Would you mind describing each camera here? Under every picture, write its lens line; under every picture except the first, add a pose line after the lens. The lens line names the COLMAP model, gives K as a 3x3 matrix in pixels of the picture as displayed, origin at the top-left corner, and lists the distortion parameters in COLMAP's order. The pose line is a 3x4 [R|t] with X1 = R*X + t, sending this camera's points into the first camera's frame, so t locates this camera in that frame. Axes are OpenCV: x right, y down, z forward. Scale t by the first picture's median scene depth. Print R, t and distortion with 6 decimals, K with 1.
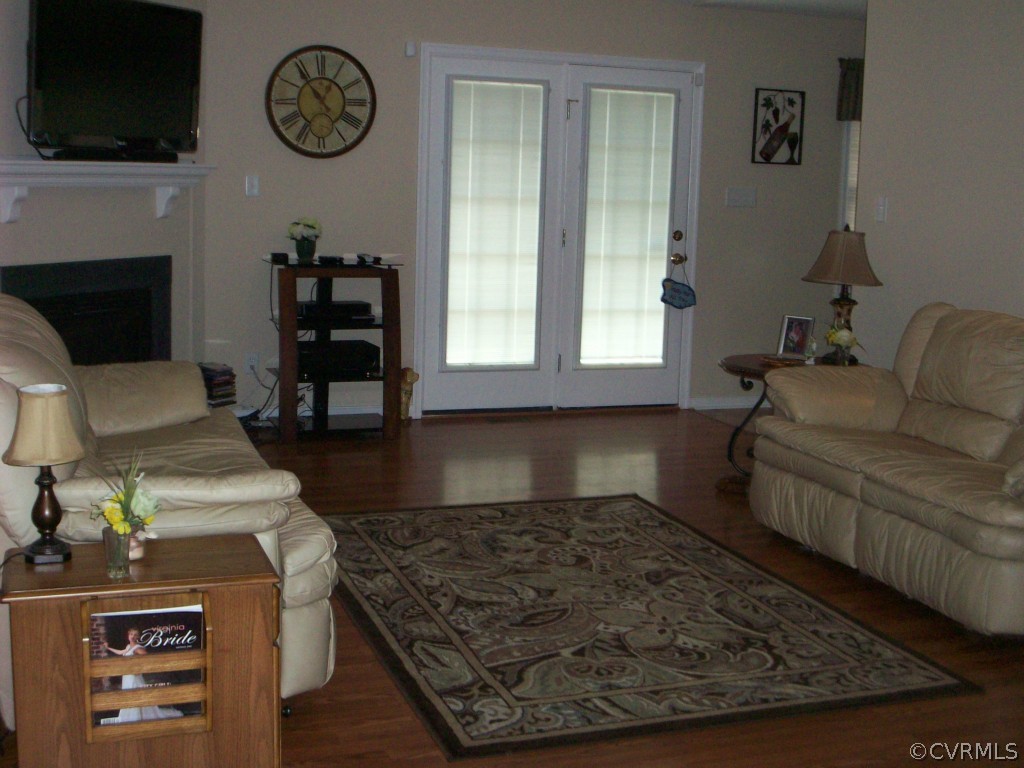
lens RADIAL K [[1355.3, 0, 512.0], [0, 1355.3, 384.0], [0, 0, 1]] dist [0.011368, -0.401045]
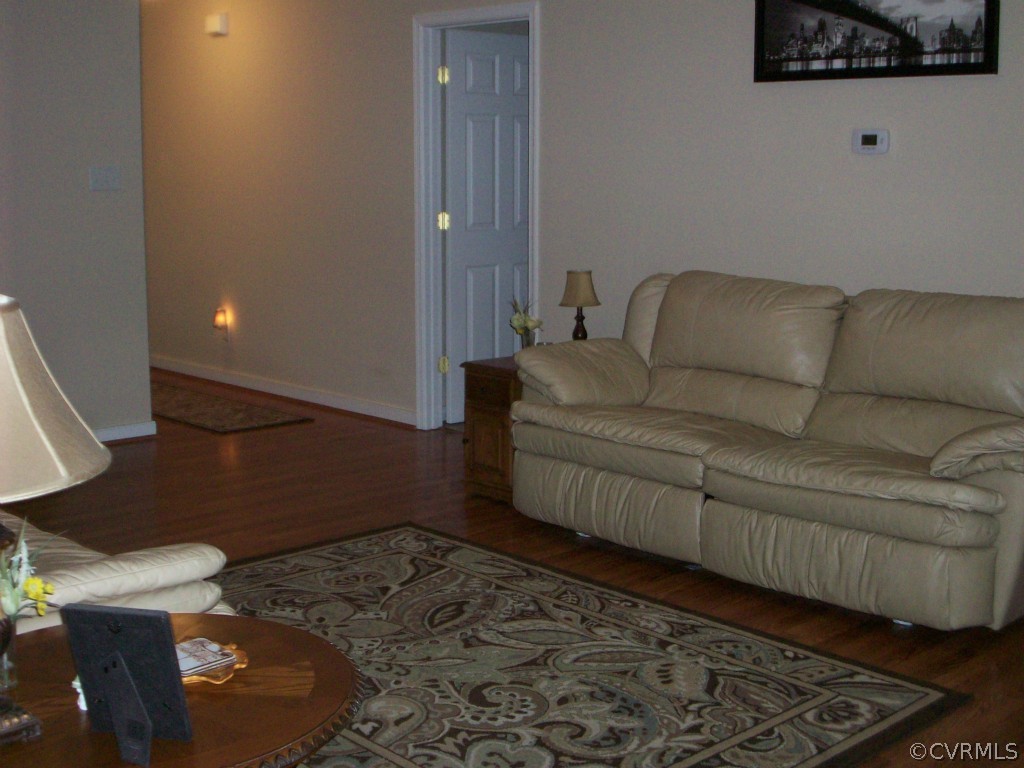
lens RADIAL K [[1355.3, 0, 512.0], [0, 1355.3, 384.0], [0, 0, 1]] dist [0.011368, -0.401045]
pose [[-0.919850, 0.030517, -0.391081, 0.283446], [-0.090241, 0.953768, 0.286678, -0.212685], [0.381749, 0.298992, -0.874569, 1.459667]]
